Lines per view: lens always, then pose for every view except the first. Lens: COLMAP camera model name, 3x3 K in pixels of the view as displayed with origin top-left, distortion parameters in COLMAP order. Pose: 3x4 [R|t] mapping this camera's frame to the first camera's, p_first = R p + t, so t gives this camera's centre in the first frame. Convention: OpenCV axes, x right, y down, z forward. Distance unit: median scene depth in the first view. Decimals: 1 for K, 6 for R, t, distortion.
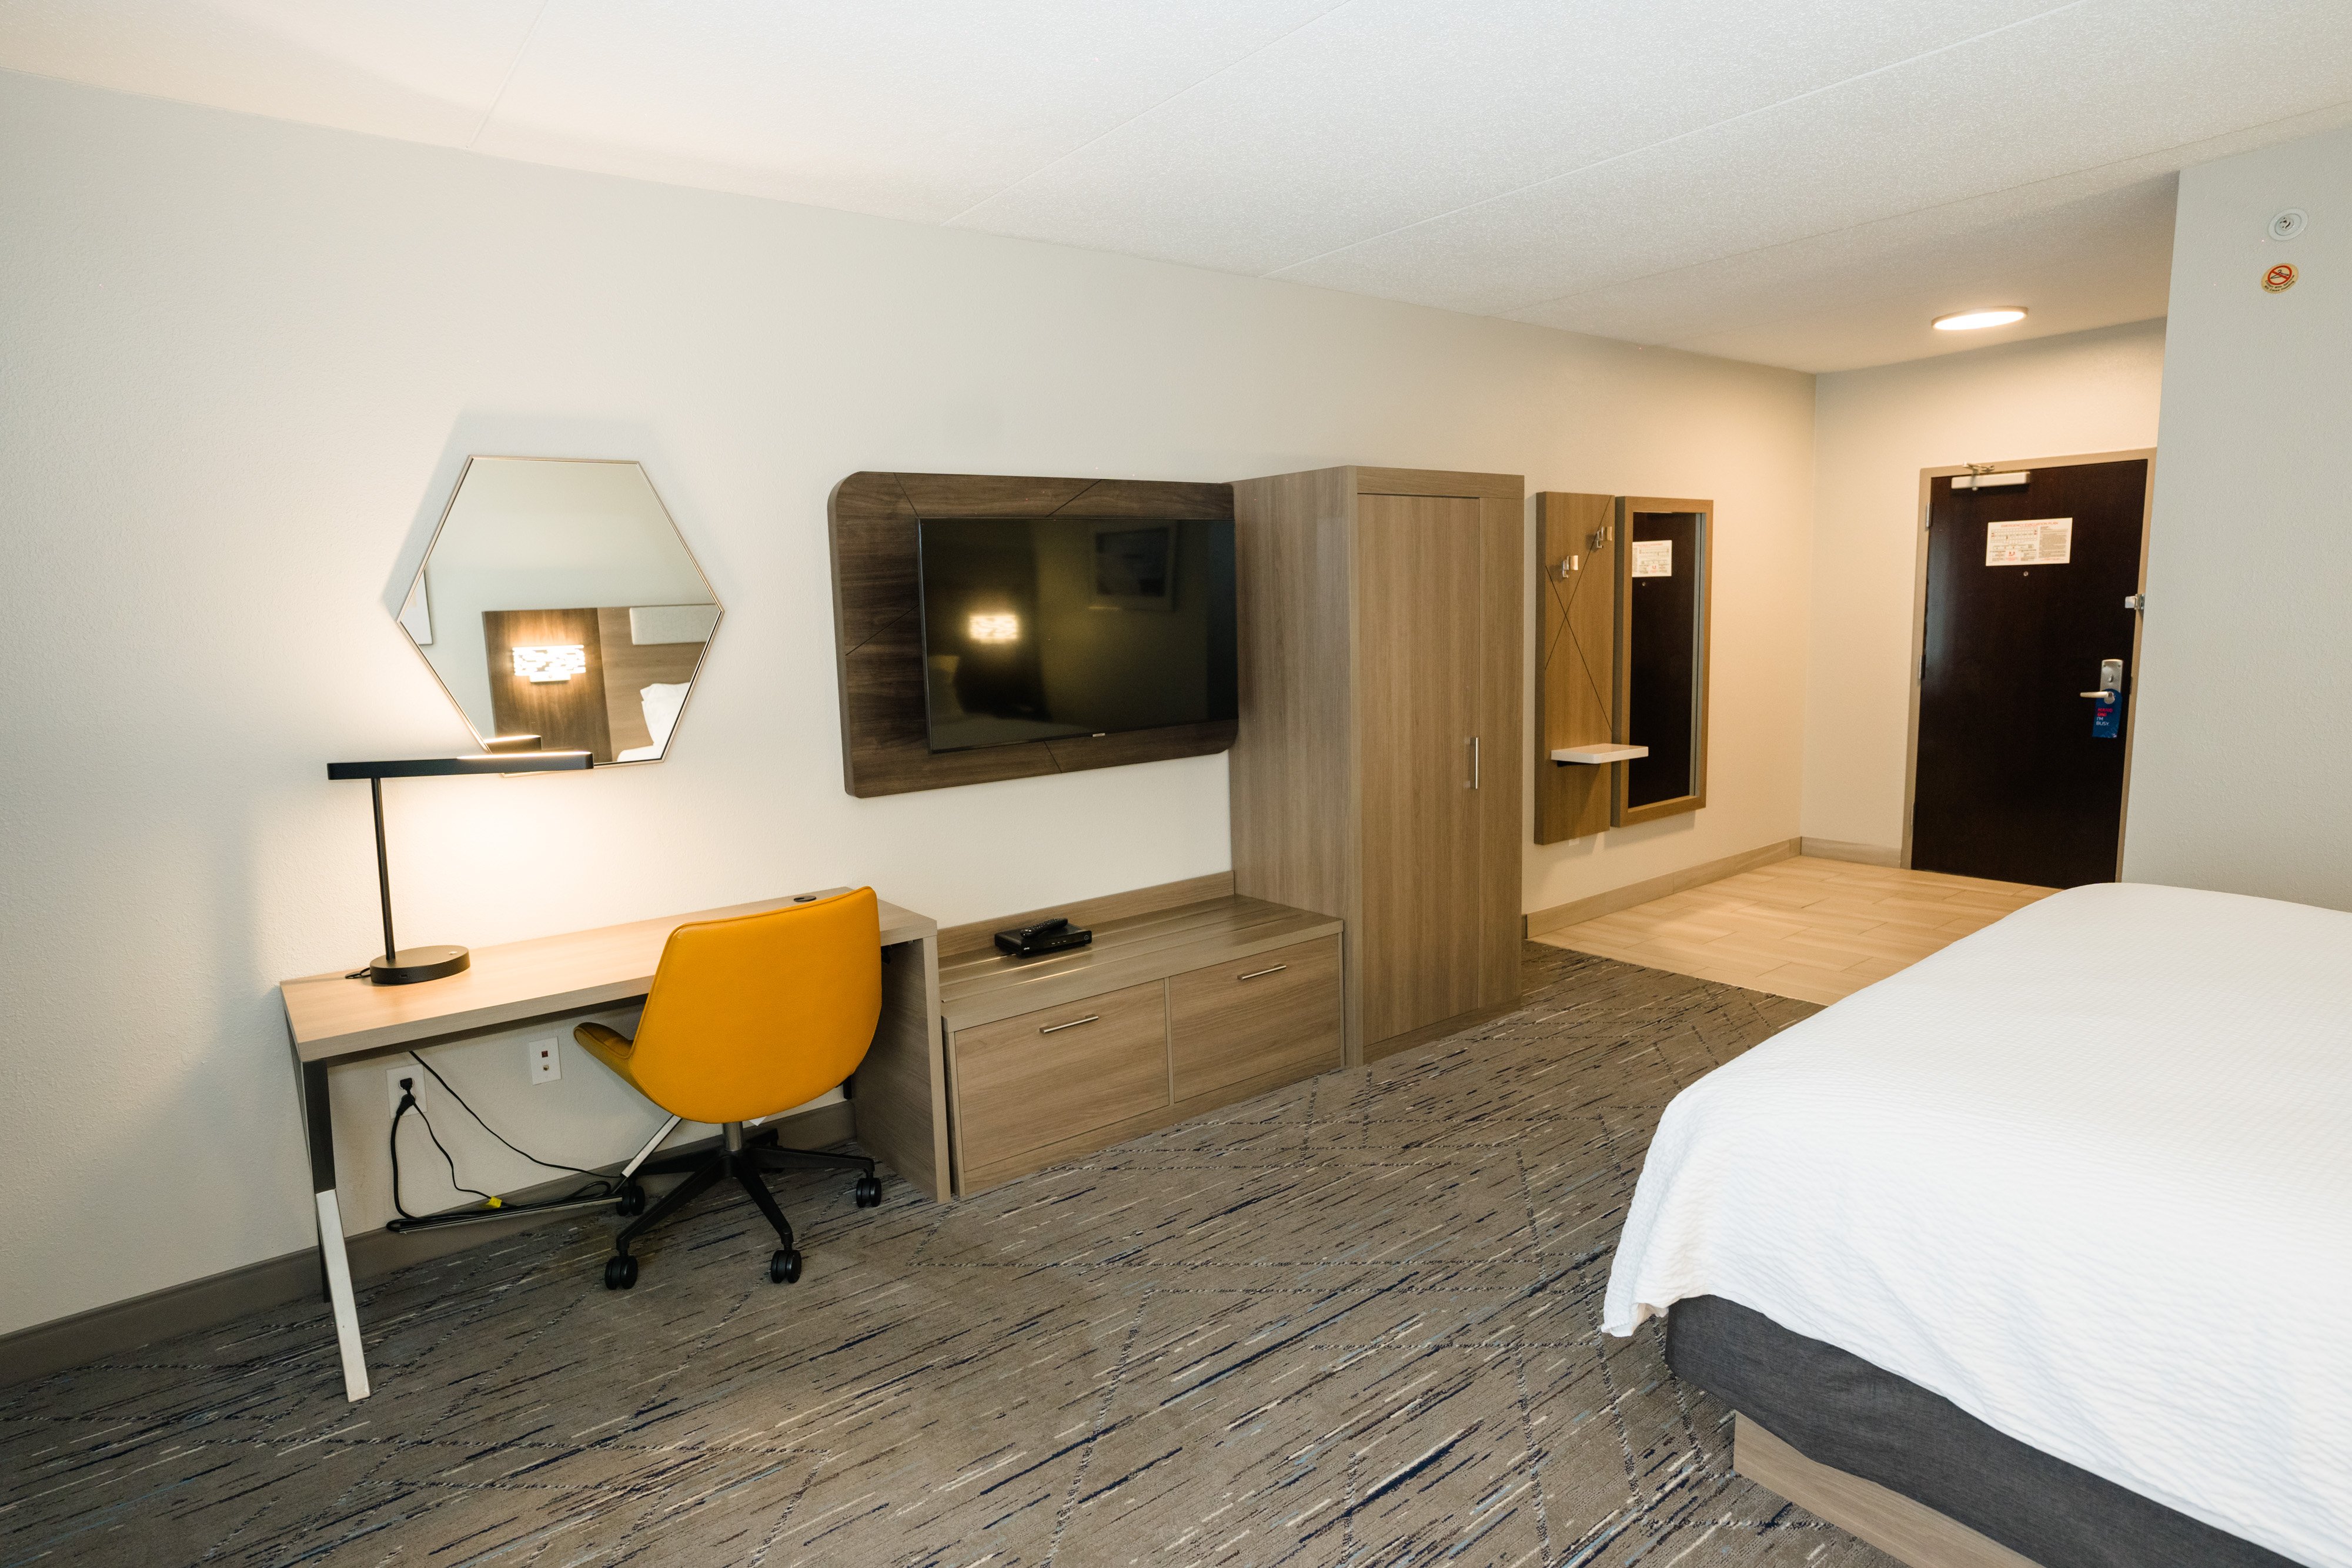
lens RADIAL K [[1290.5, 0, 1173.5], [0, 1290.5, 793.2], [0, 0, 1]] dist [-0.055929, 0.039449]
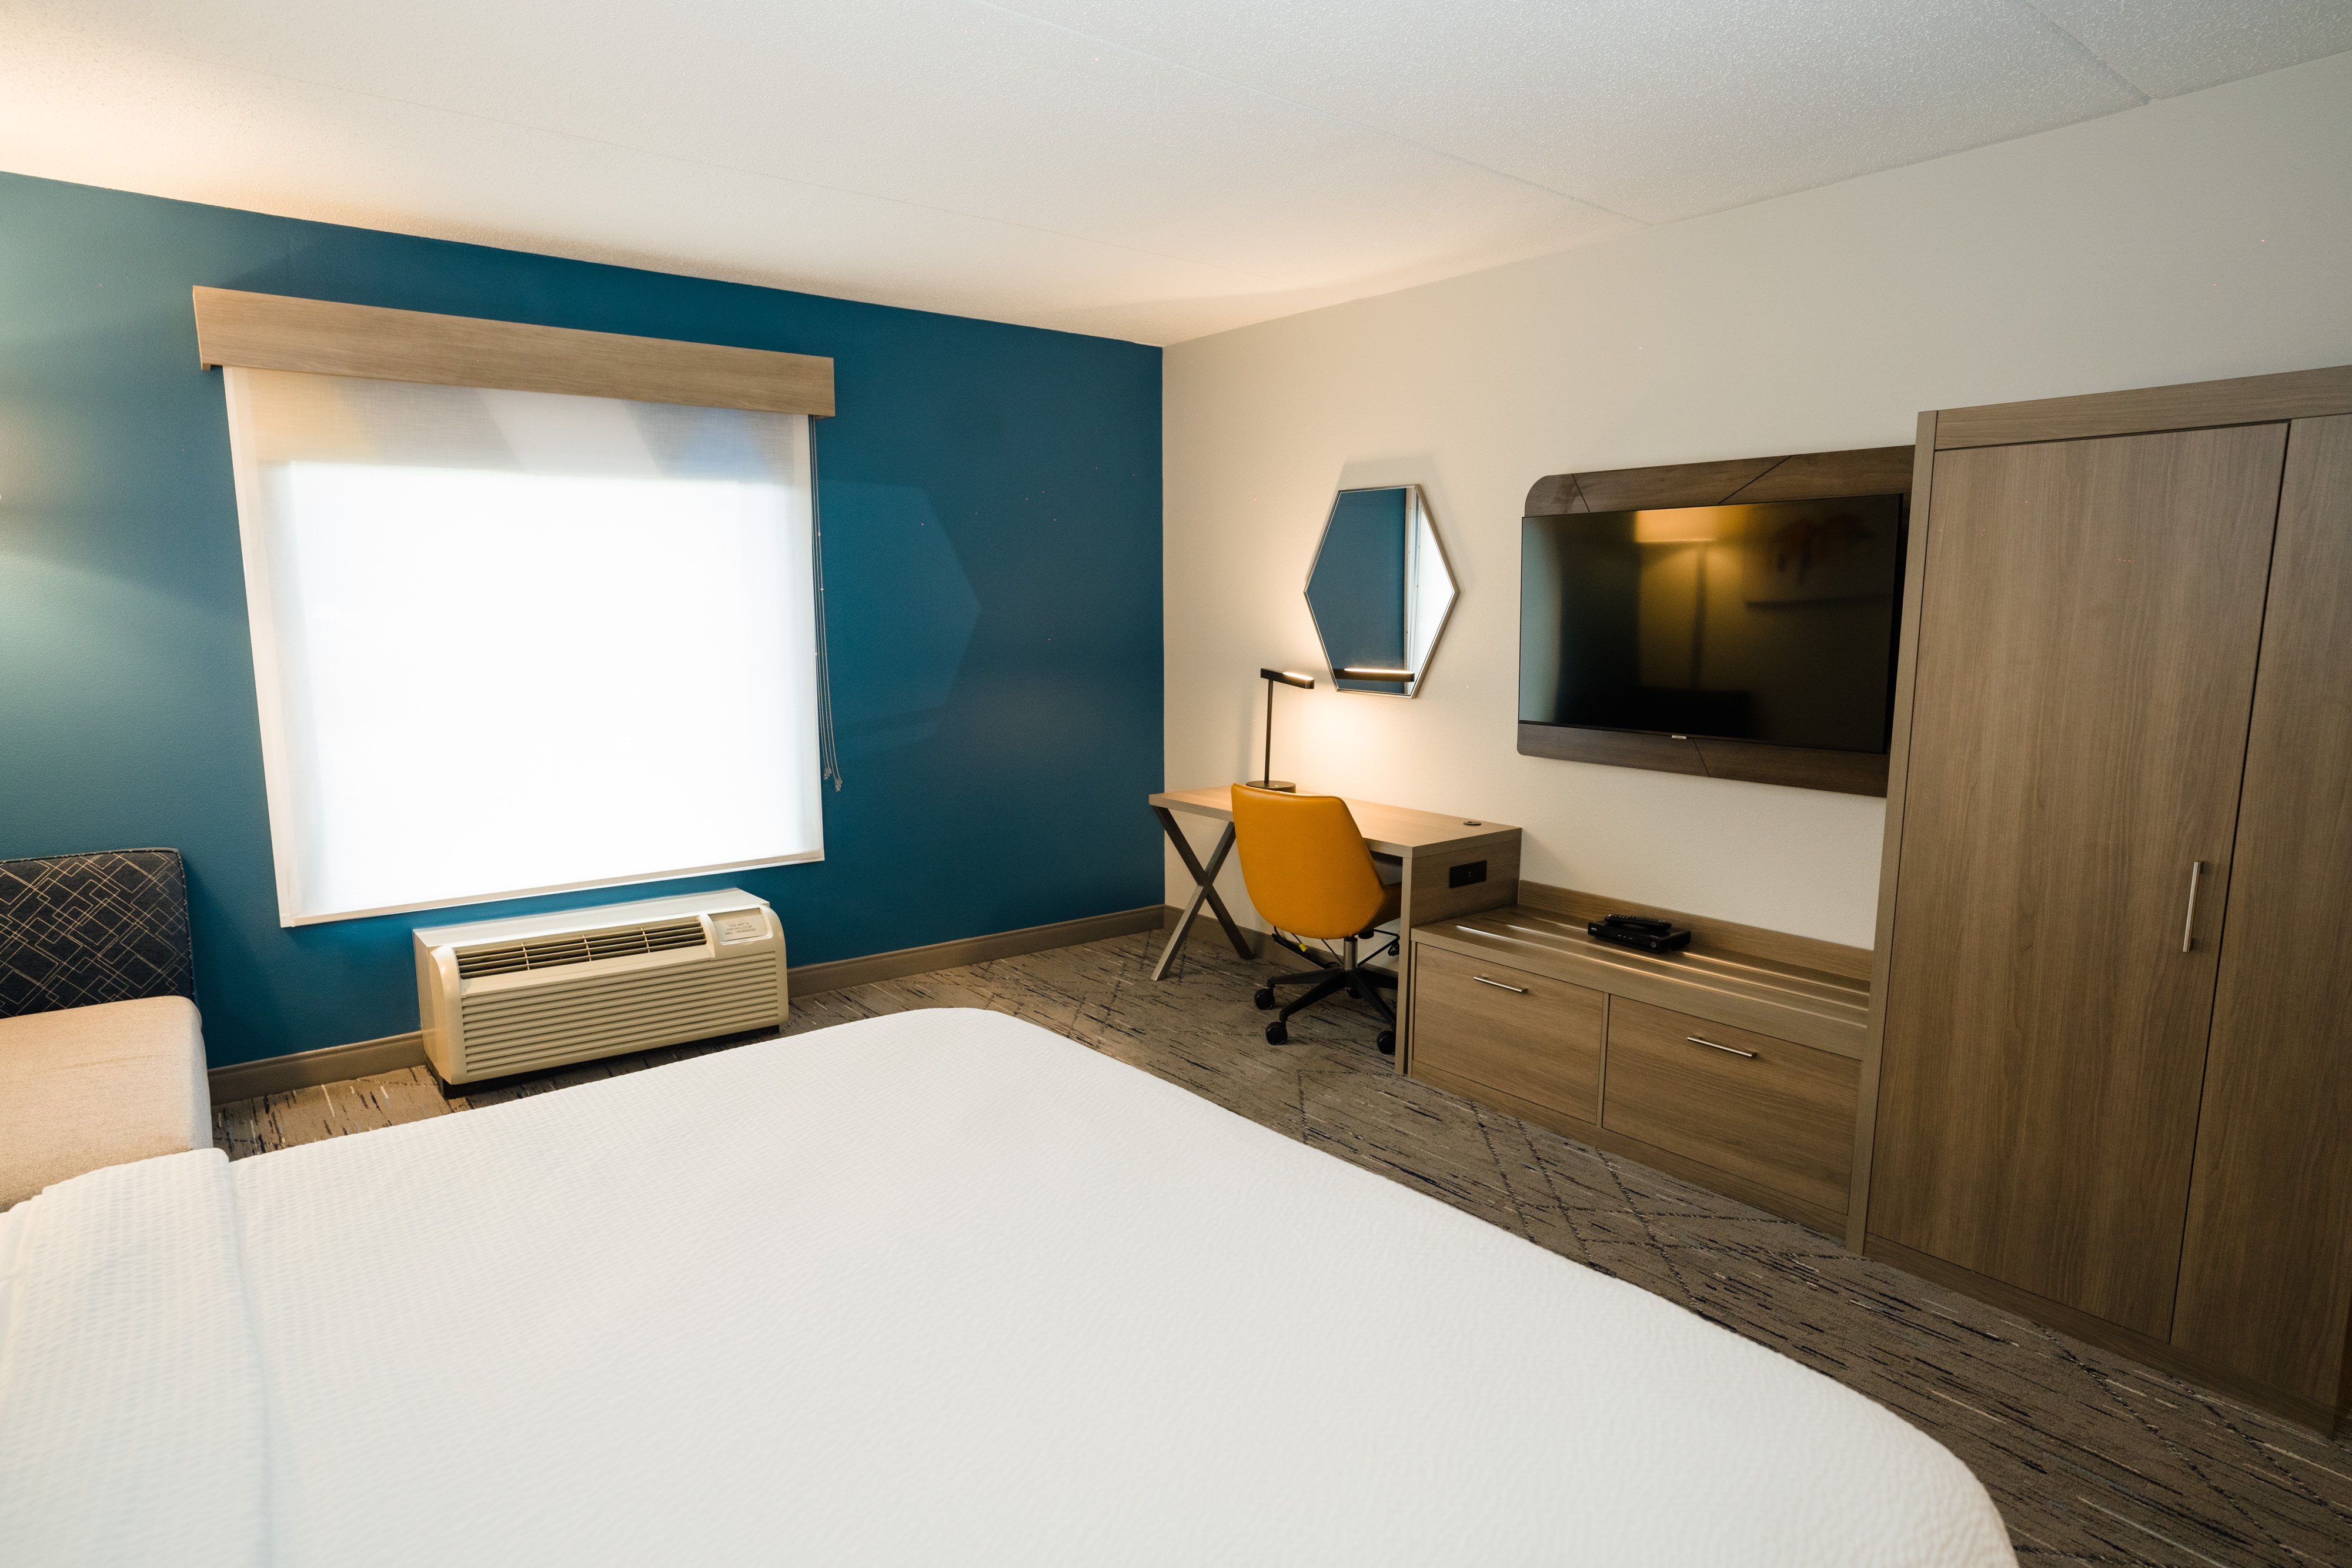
lens RADIAL K [[1290.5, 0, 1173.5], [0, 1290.5, 793.2], [0, 0, 1]] dist [-0.055929, 0.039449]
pose [[0.003122, 0.181208, -0.983440, 0.855498], [-0.148609, 0.972608, 0.178741, -0.115987], [0.988891, 0.145590, 0.029965, 0.607122]]
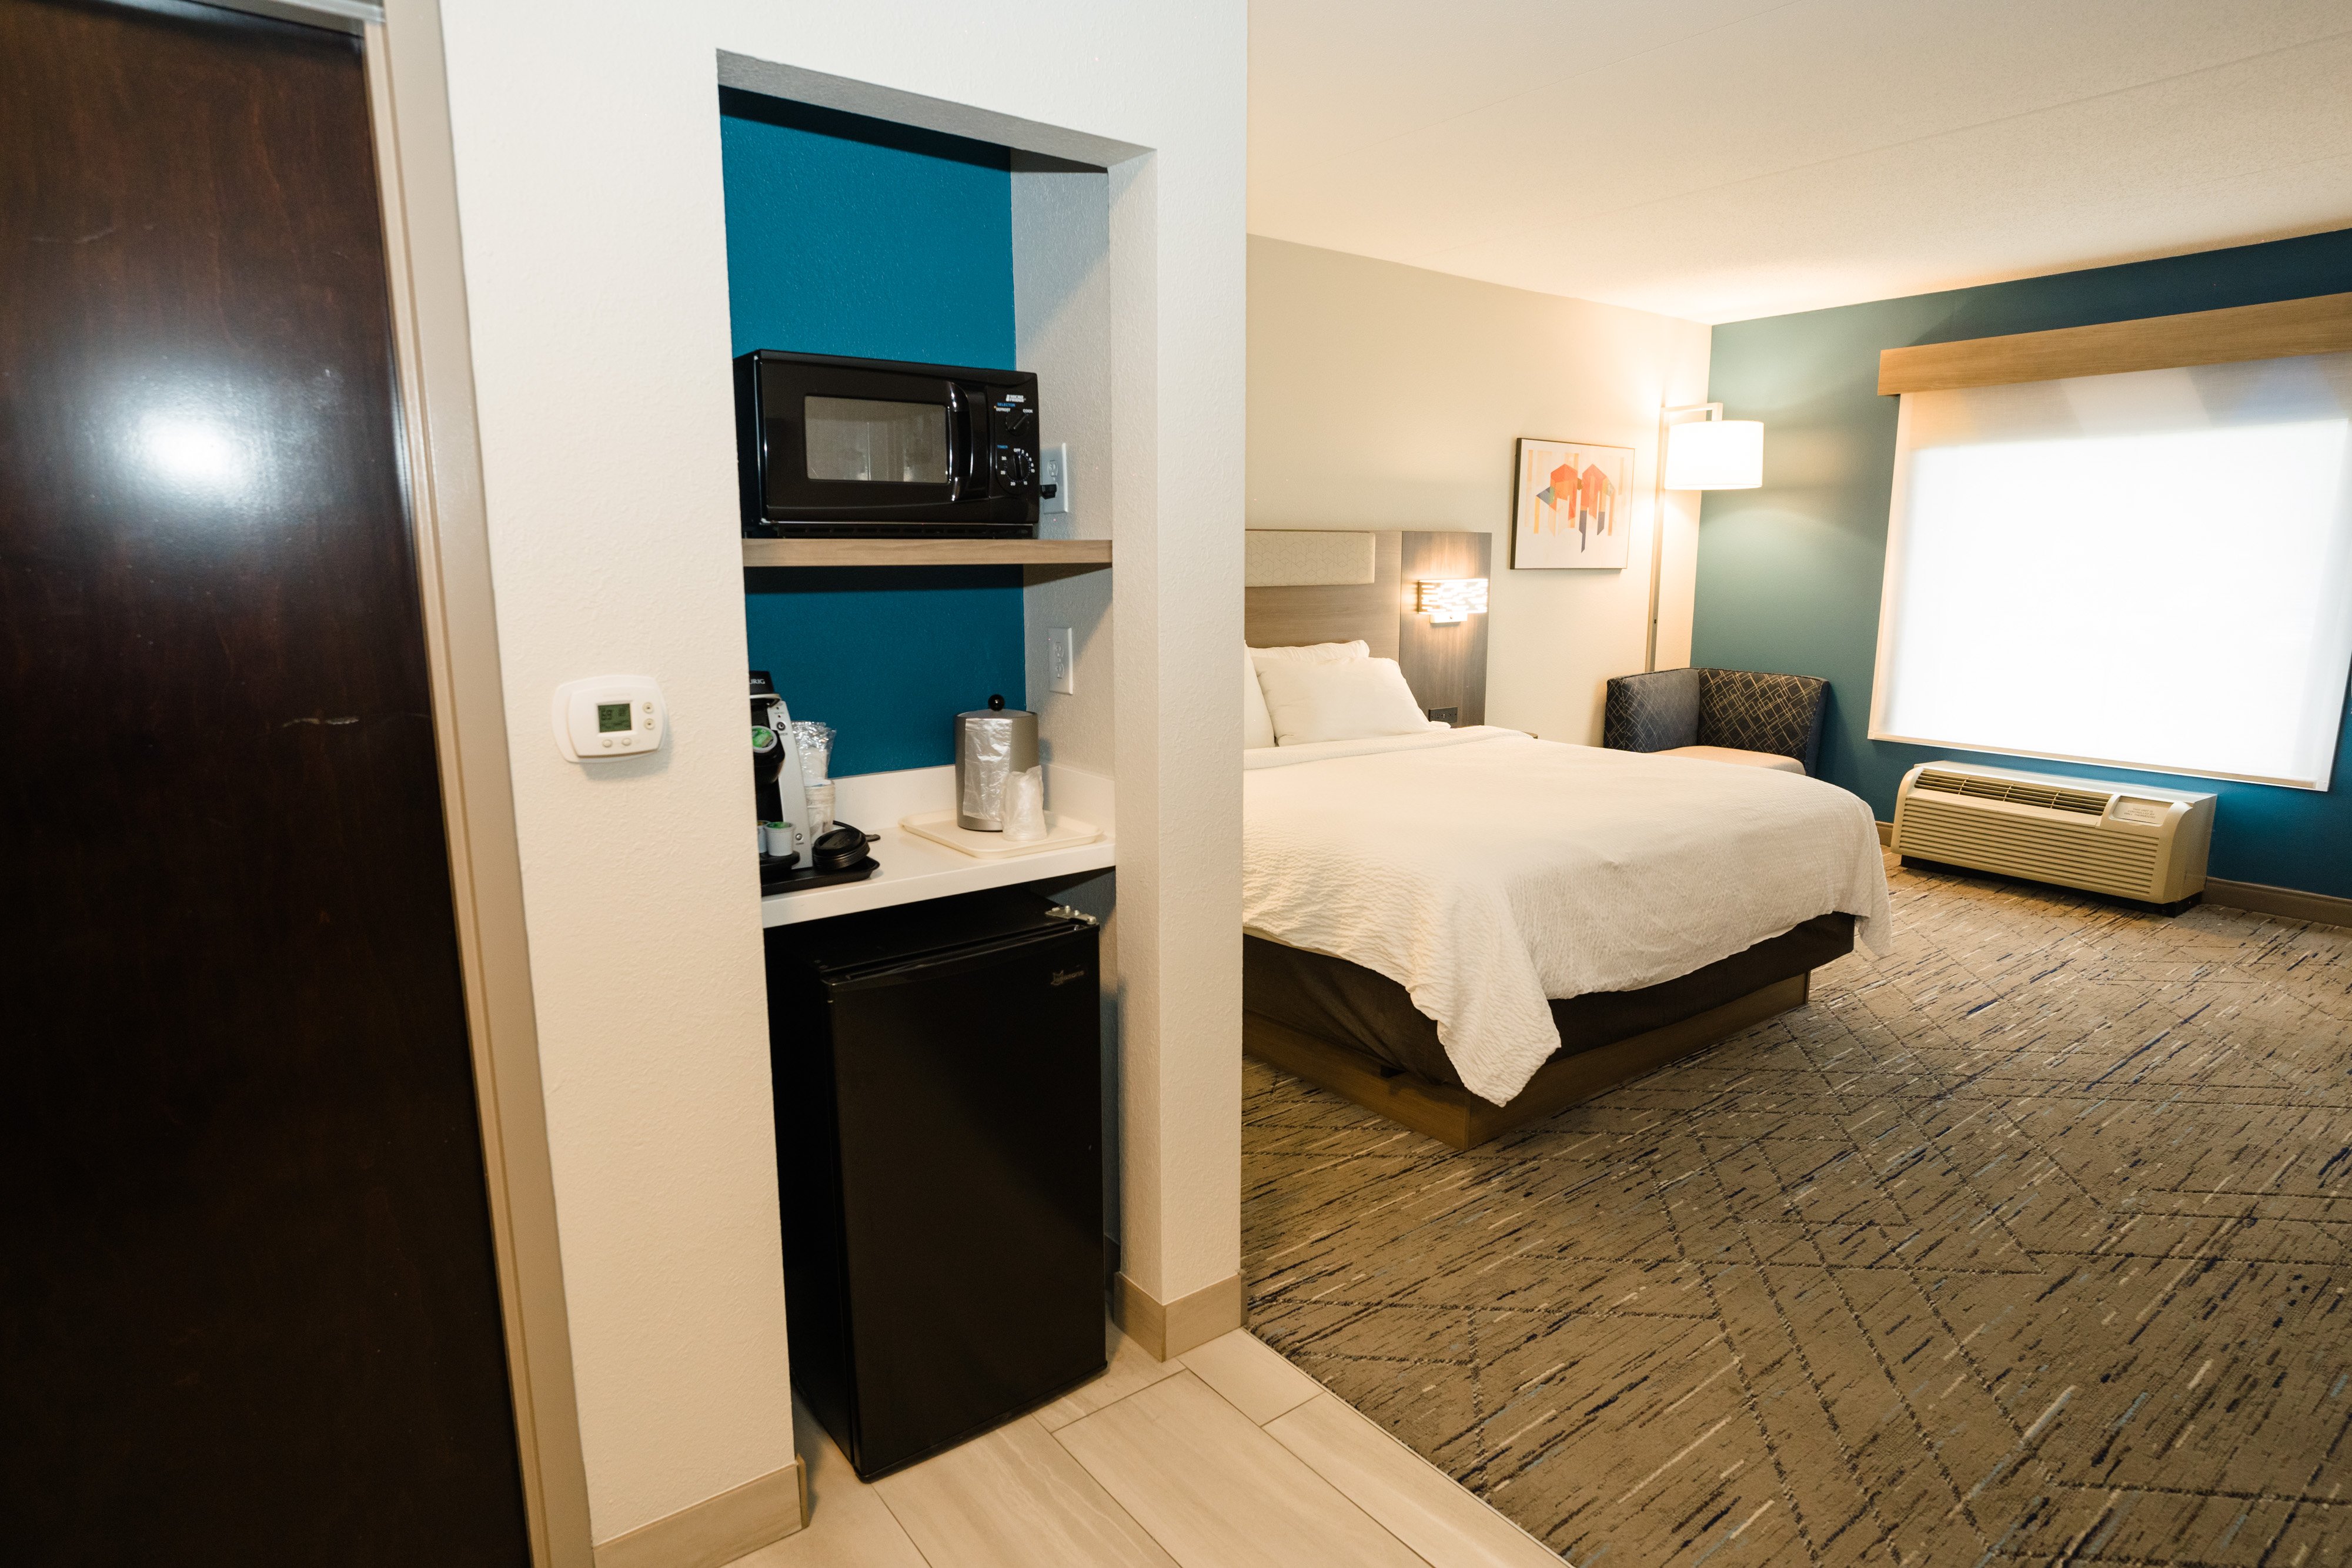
lens RADIAL K [[1290.5, 0, 1173.5], [0, 1290.5, 793.2], [0, 0, 1]] dist [-0.055929, 0.039449]
pose [[-0.999406, 0.031237, 0.014557, 0.756183], [0.034289, 0.943654, 0.329153, -0.229462], [-0.003455, 0.329456, -0.944165, 1.511915]]
